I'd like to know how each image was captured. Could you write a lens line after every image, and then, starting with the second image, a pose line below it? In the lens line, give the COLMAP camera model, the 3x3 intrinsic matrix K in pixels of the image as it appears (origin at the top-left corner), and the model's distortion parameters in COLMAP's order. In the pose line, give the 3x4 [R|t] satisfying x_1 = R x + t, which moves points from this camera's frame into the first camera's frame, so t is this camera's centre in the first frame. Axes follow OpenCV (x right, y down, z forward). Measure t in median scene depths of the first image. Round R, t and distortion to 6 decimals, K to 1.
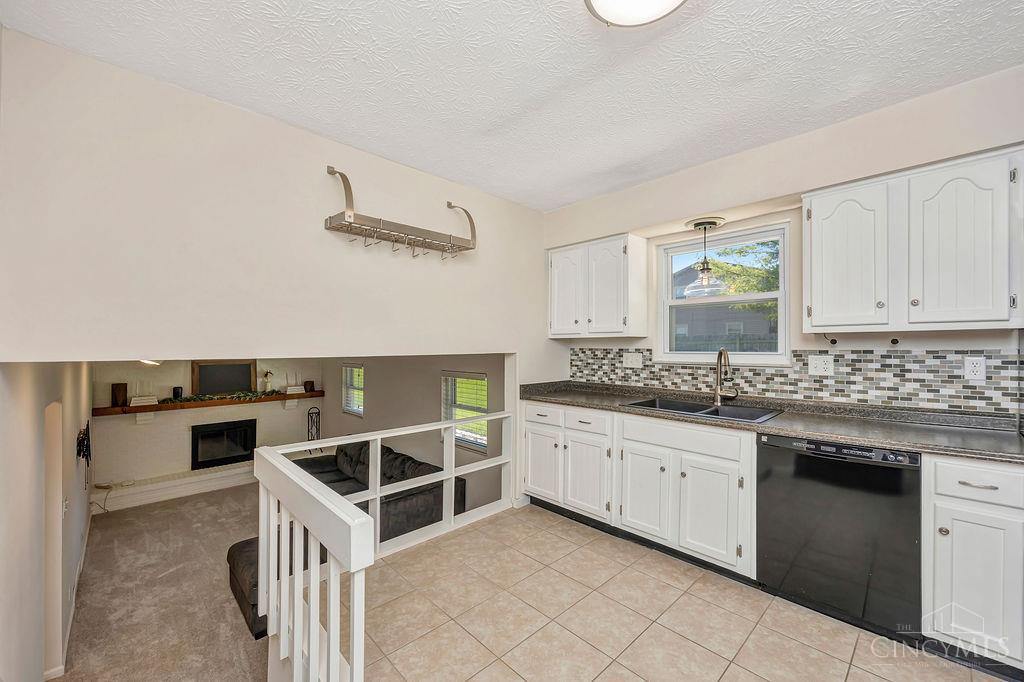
lens RADIAL K [[409.3, 0, 512.0], [0, 409.3, 341.0], [0, 0, 1]] dist [0.001167, 0.000257]
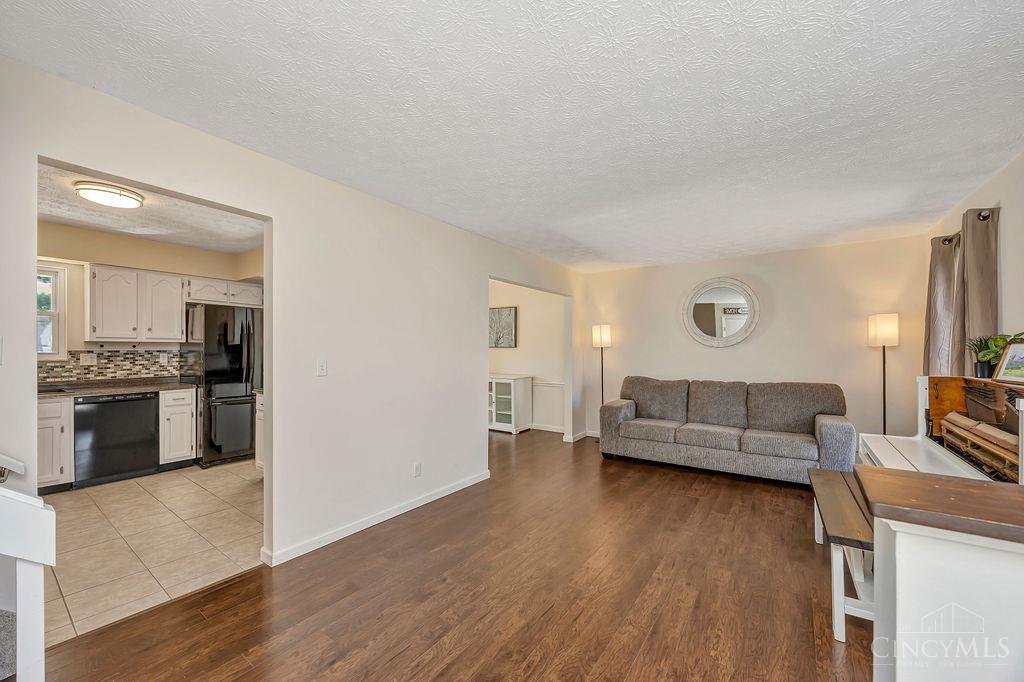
lens RADIAL K [[397.0, 0, 514.2], [0, 397.0, 350.5], [0, 0, 1]] dist [-0.007632, -0.000135]
pose [[-0.187839, -0.000868, 0.982200, -0.875747], [-0.016825, 0.999856, -0.002334, -0.003256], [-0.982056, -0.016964, -0.187826, -0.327805]]
